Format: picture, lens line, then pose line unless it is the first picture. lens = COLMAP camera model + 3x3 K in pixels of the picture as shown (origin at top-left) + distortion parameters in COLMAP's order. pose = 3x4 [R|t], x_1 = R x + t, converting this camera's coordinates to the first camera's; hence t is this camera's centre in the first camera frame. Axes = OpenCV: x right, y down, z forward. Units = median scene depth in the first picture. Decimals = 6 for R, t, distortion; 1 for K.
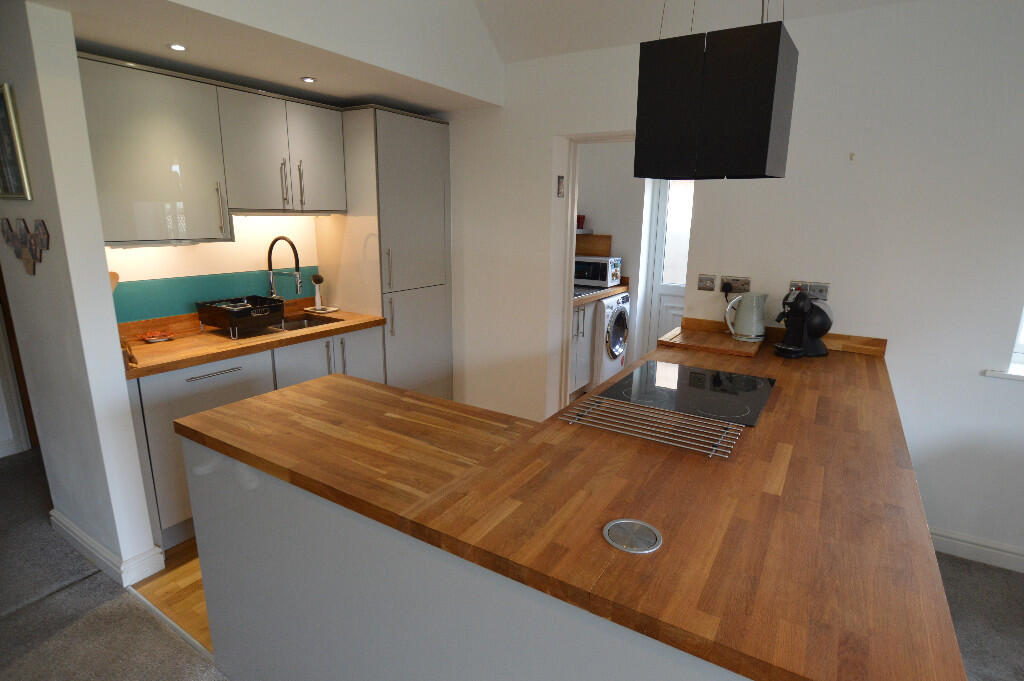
lens RADIAL K [[533.0, 0, 512.0], [0, 533.0, 340.5], [0, 0, 1]] dist [-0.016331, -0.000392]
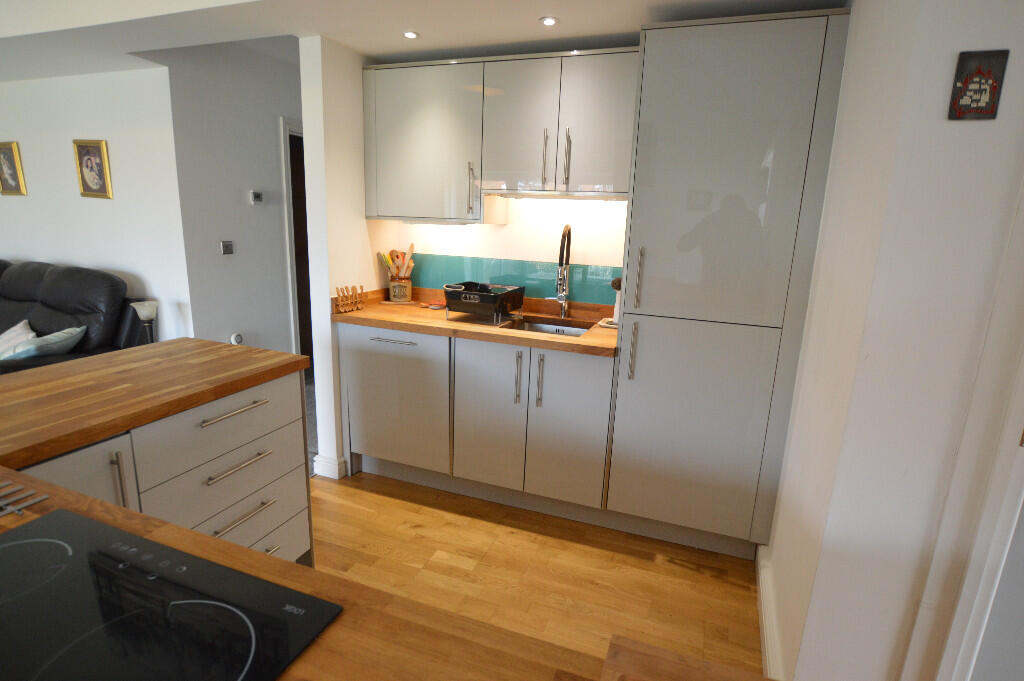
lens RADIAL K [[533.0, 0, 512.0], [0, 533.0, 340.5], [0, 0, 1]] dist [-0.016331, -0.000392]
pose [[0.196604, 0.214448, -0.956744, 0.608943], [-0.257989, 0.952718, 0.160531, -0.203100], [0.945933, 0.215269, 0.242633, 1.146097]]
